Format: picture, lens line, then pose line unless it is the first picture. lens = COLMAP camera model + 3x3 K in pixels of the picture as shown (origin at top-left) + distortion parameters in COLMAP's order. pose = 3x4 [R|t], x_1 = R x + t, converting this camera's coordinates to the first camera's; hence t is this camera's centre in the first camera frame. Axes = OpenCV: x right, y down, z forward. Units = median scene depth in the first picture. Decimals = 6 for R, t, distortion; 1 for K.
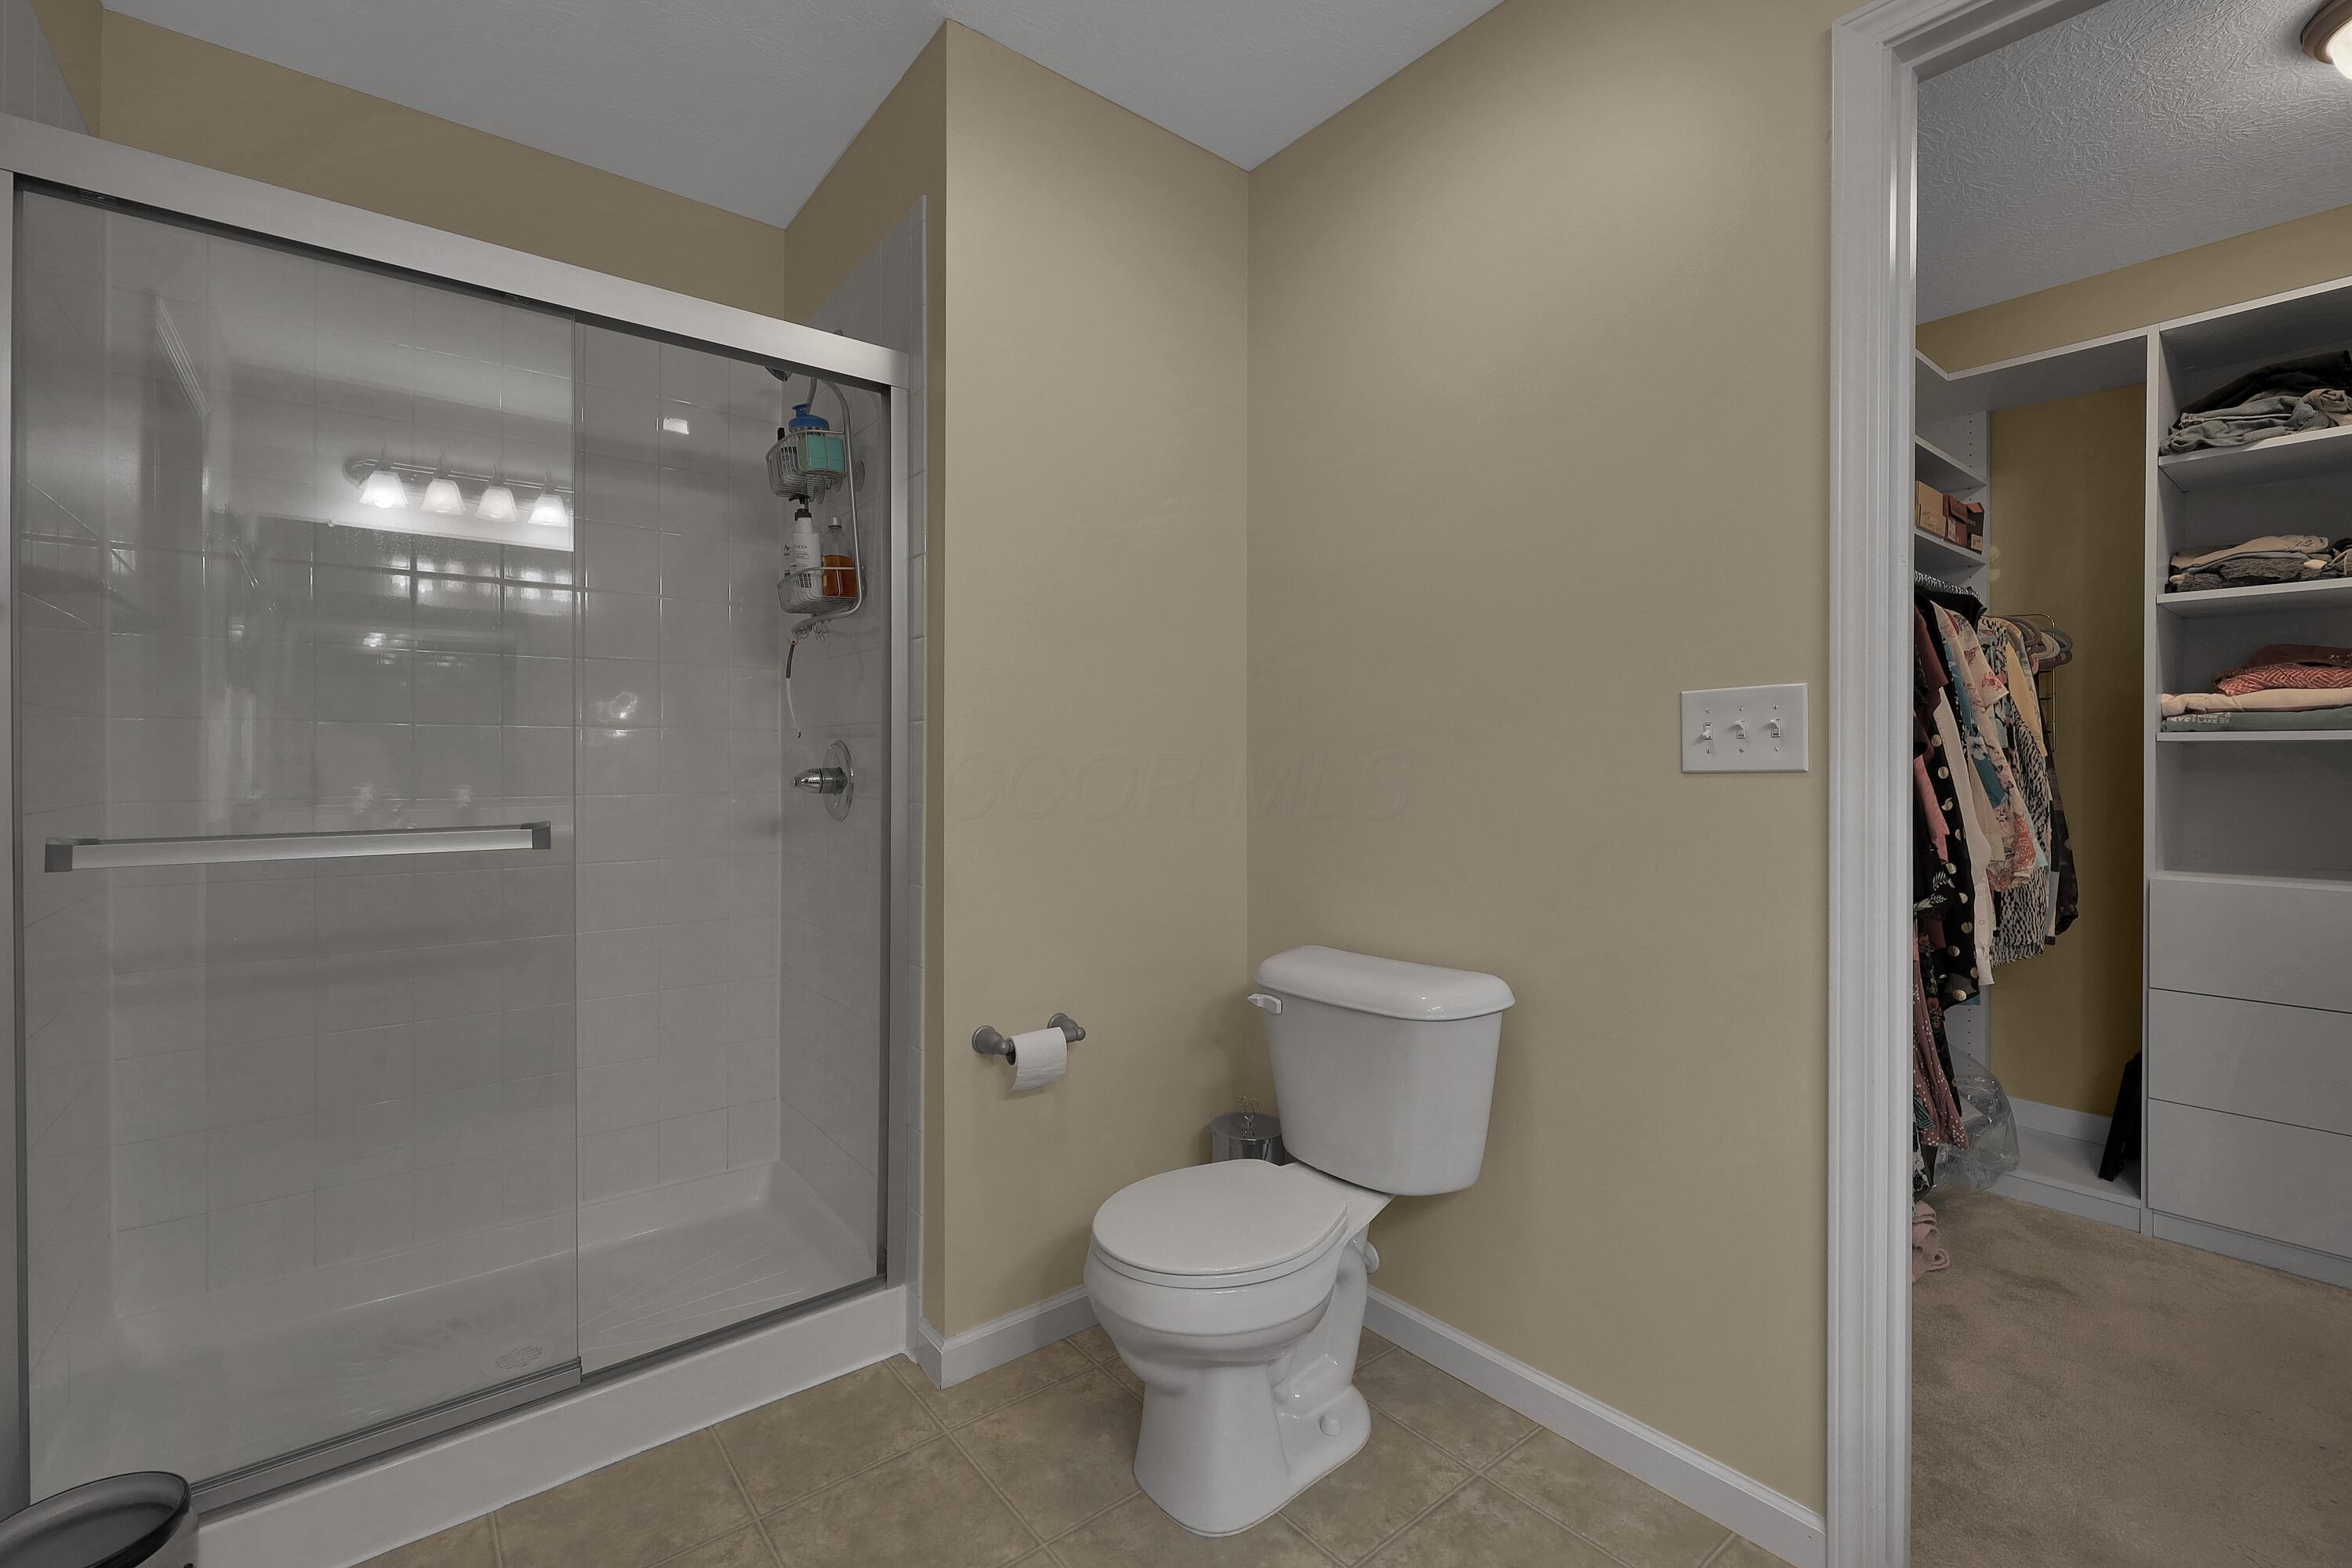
lens RADIAL K [[1009.9, 0, 1163.7], [0, 1009.9, 779.5], [0, 0, 1]] dist [-0.001840, 0.000316]
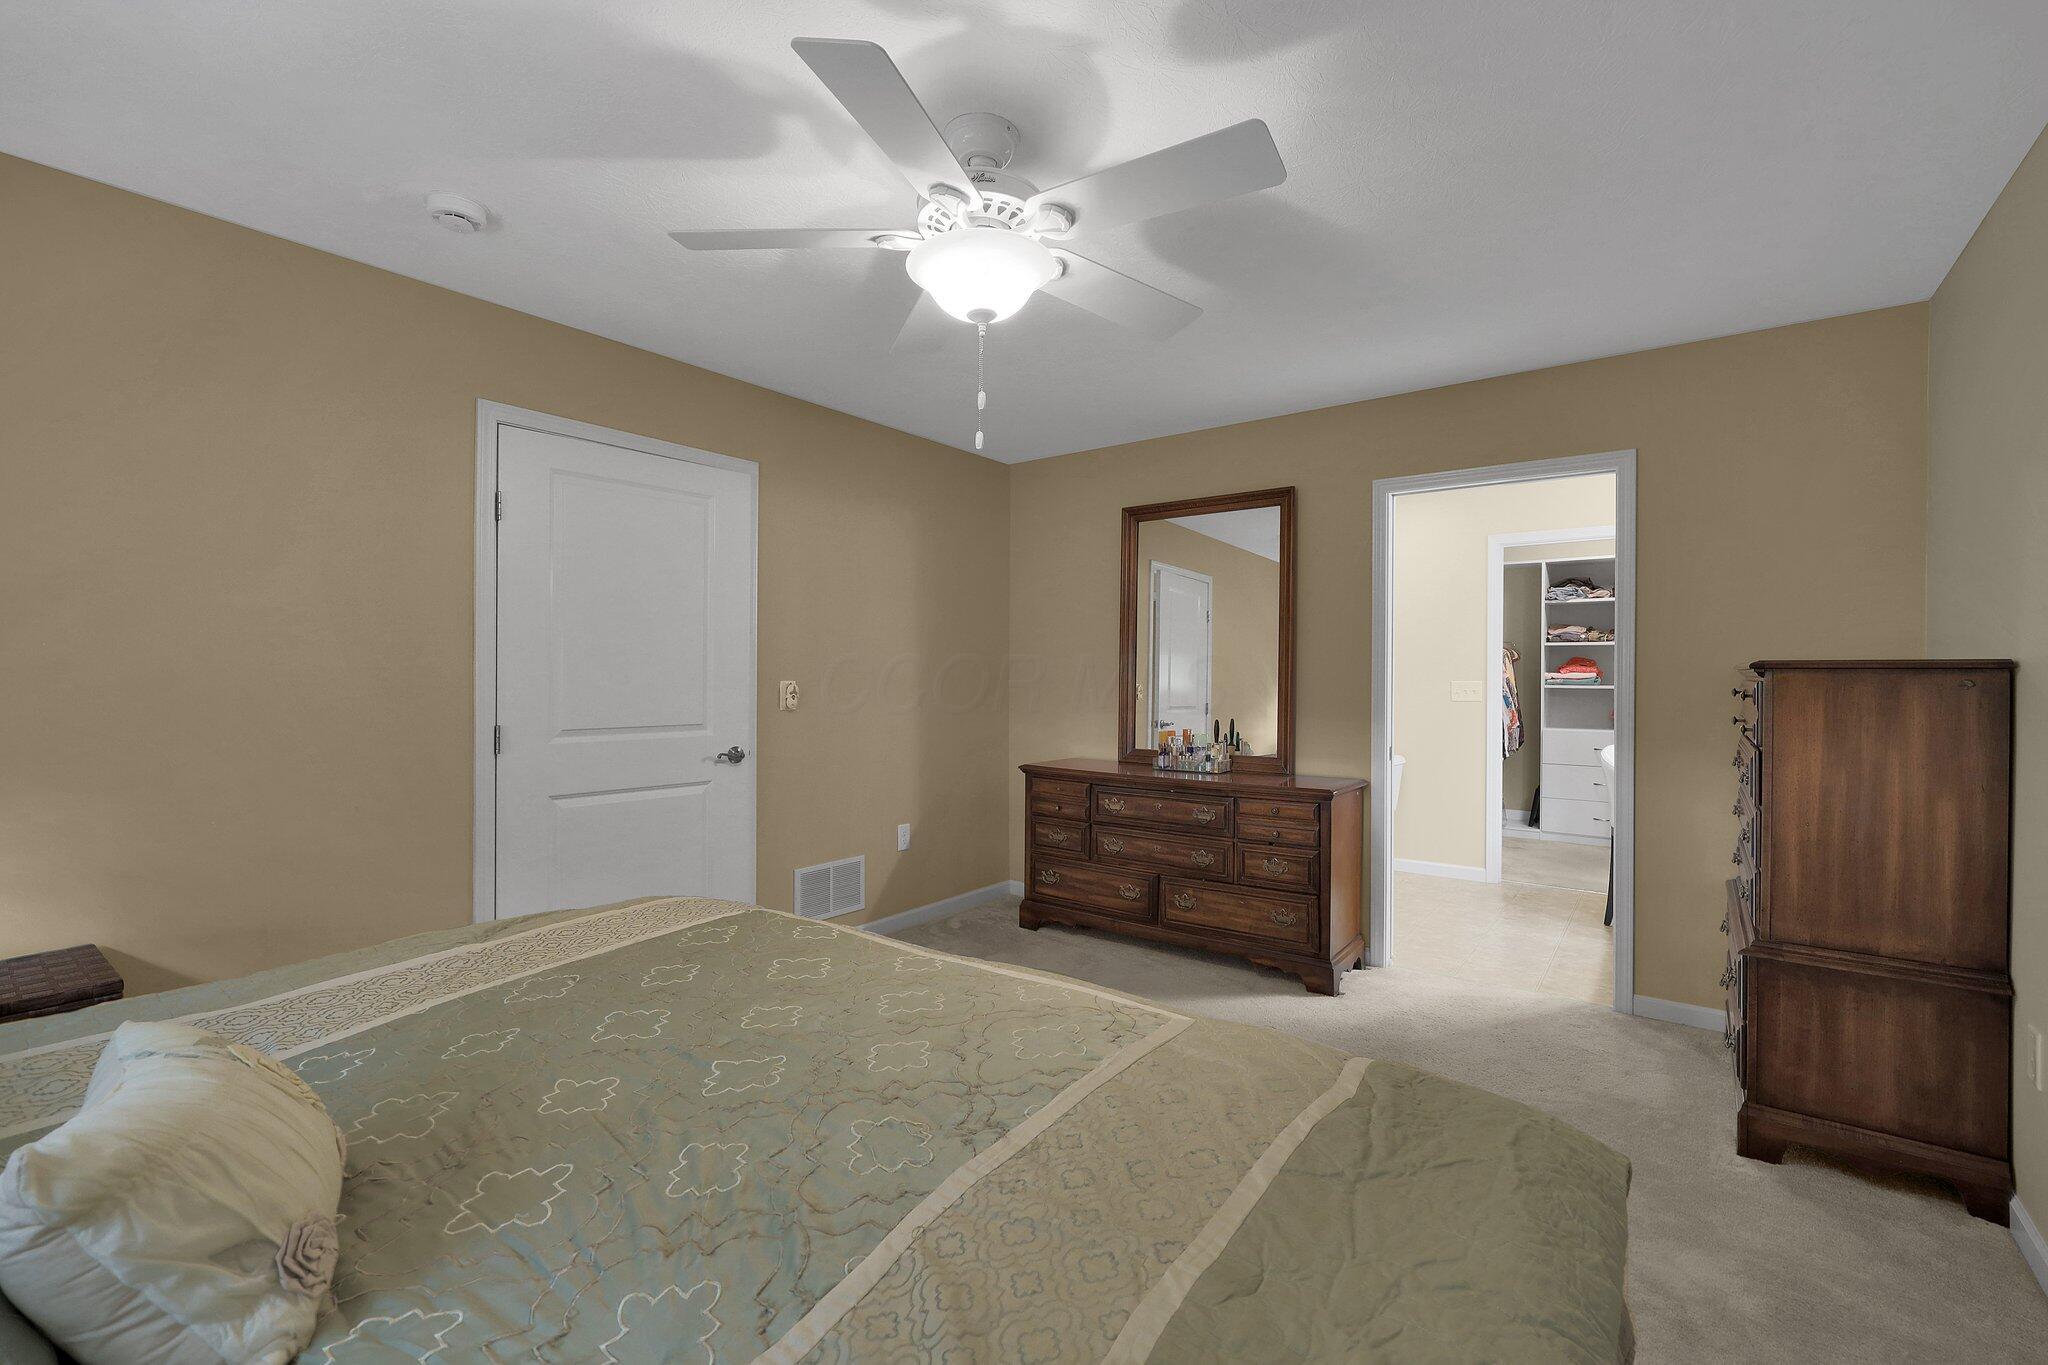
lens RADIAL K [[879.3, 0, 1031.4], [0, 879.3, 683.5], [0, 0, 1]] dist [-0.001840, 0.000316]
pose [[0.968372, 0.003706, 0.249484, -1.312834], [-0.003715, 0.999993, -0.000436, -0.045122], [-0.249484, -0.000504, 0.968379, -1.321400]]
